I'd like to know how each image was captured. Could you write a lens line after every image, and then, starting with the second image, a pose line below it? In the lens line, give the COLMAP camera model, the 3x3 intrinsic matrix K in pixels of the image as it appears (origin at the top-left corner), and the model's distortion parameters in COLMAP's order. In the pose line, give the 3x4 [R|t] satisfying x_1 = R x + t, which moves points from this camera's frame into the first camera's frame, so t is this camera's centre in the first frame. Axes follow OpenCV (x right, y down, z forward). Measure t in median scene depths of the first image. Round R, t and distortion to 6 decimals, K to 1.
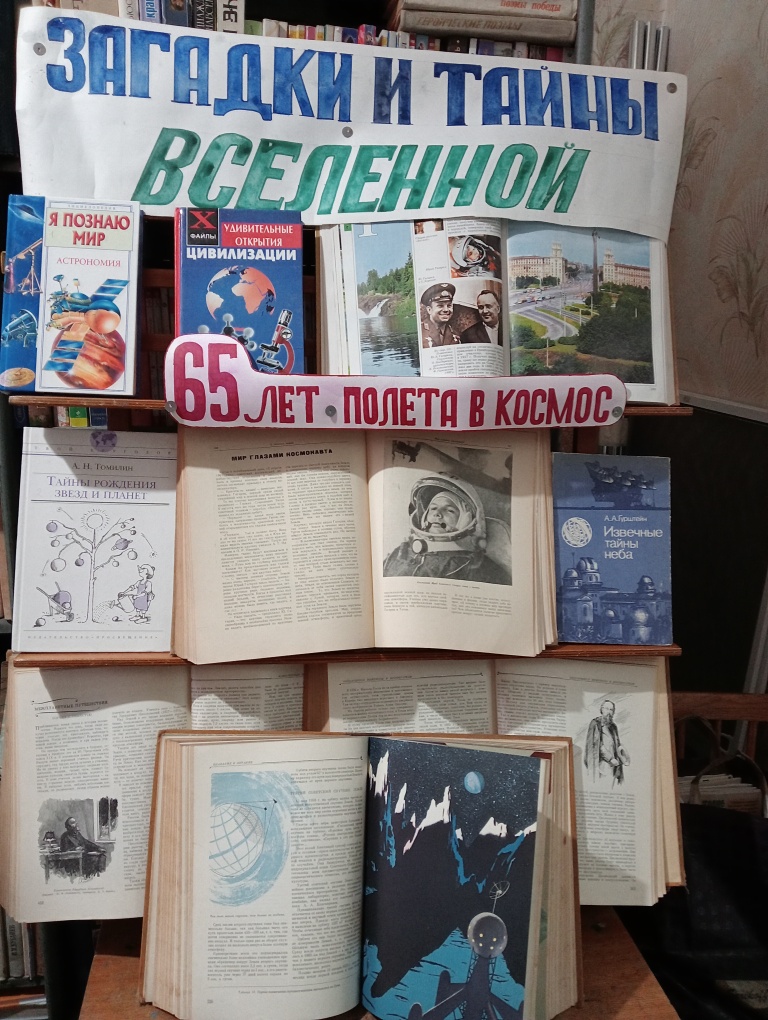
lens RADIAL K [[808.9, 0, 338.1], [0, 808.9, 506.3], [0, 0, 1]] dist [0.085621, -0.164720]
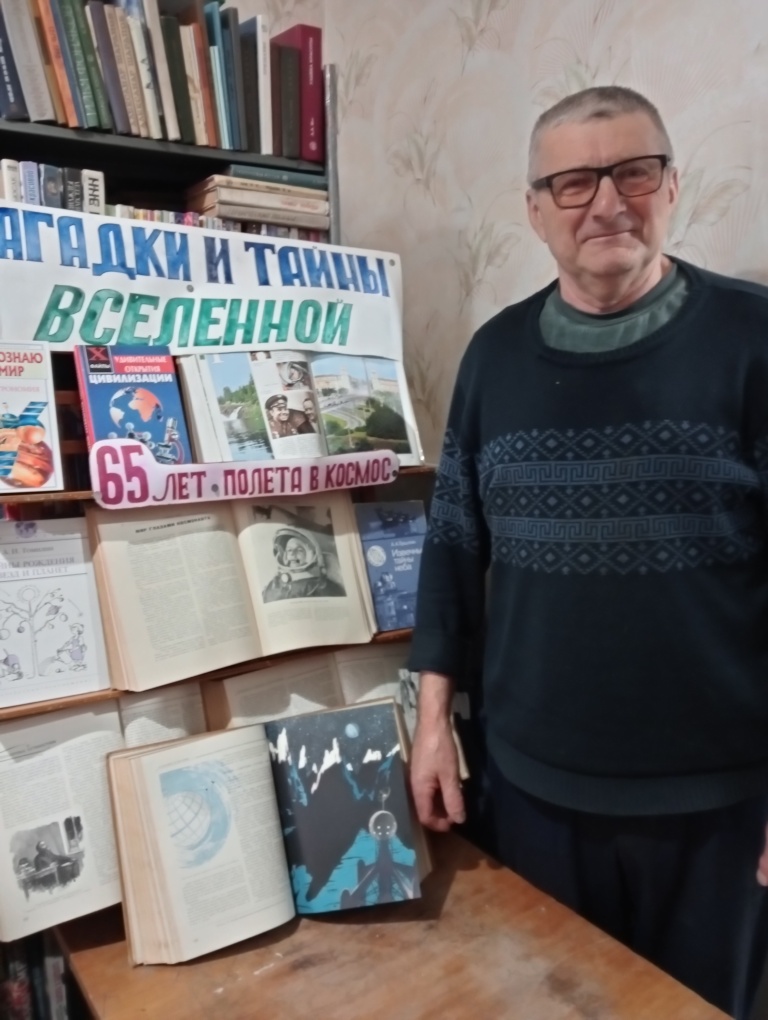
lens RADIAL K [[808.9, 0, 338.1], [0, 808.9, 506.3], [0, 0, 1]] dist [0.085621, -0.164720]
pose [[0.906666, -0.096026, 0.410774, -0.378388], [0.131735, 0.989500, -0.059454, 0.021782], [-0.400751, 0.108019, 0.909797, -0.325625]]
